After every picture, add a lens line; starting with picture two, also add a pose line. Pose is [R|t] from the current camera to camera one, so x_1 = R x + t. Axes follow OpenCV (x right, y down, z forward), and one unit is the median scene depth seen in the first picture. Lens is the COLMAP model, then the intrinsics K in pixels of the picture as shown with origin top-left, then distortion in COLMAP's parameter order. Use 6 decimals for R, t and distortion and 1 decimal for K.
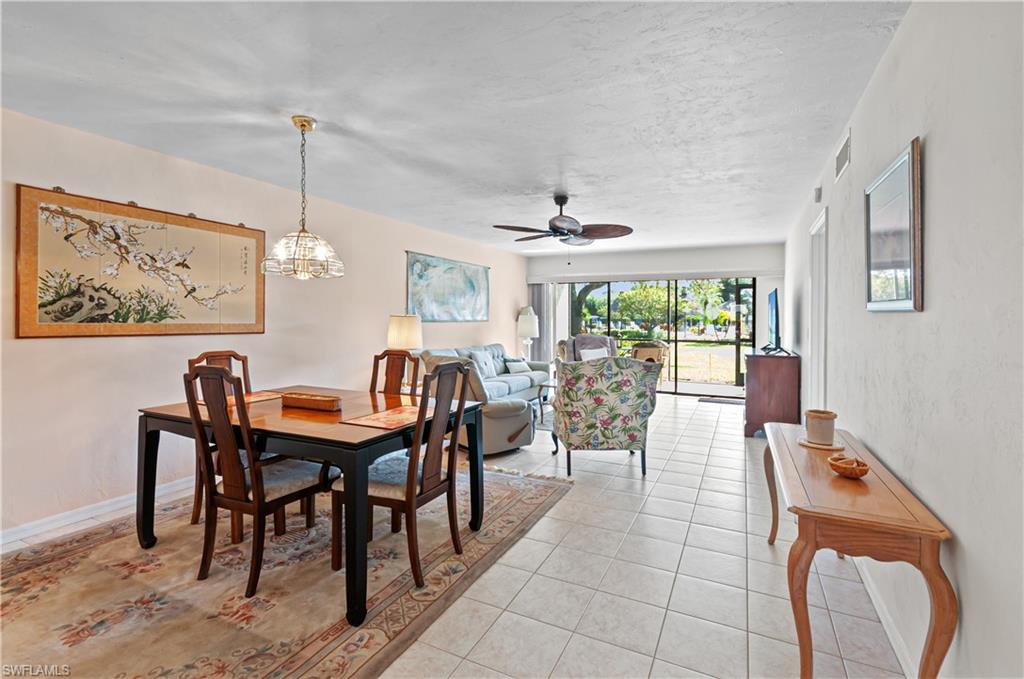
lens RADIAL K [[460.4, 0, 514.3], [0, 460.4, 323.6], [0, 0, 1]] dist [0.010499, 0.000119]
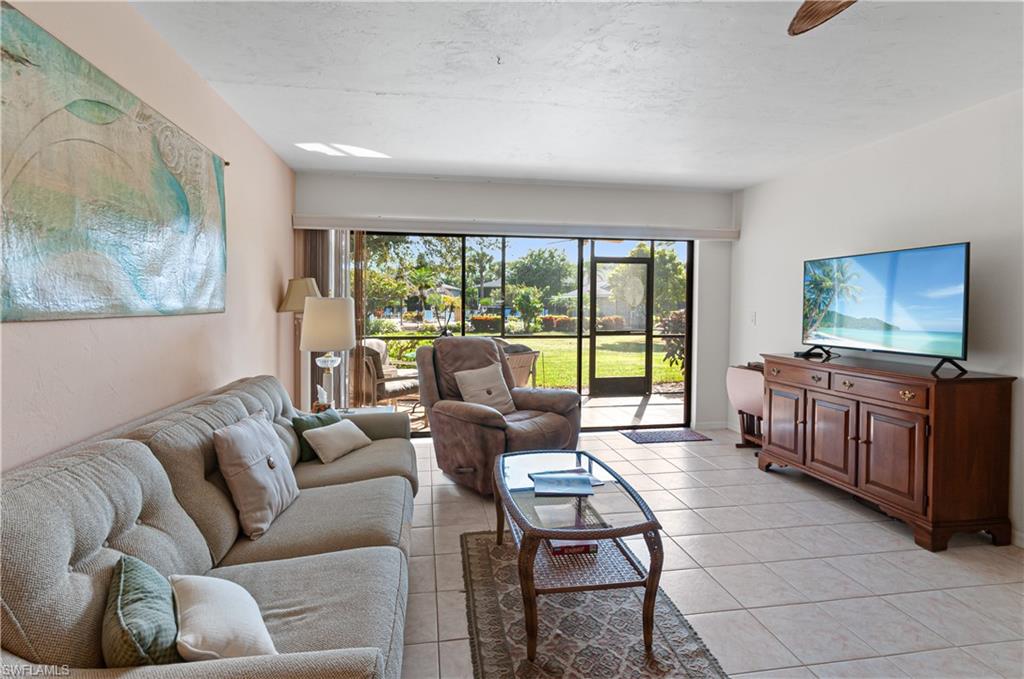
lens RADIAL K [[480.3, 0, 507.8], [0, 480.3, 309.6], [0, 0, 1]] dist [0.003826, -0.000515]
pose [[0.803293, -0.004301, 0.595568, -0.262158], [0.002510, 0.999989, 0.003835, -0.020181], [-0.595579, -0.001586, 0.803295, 1.468770]]
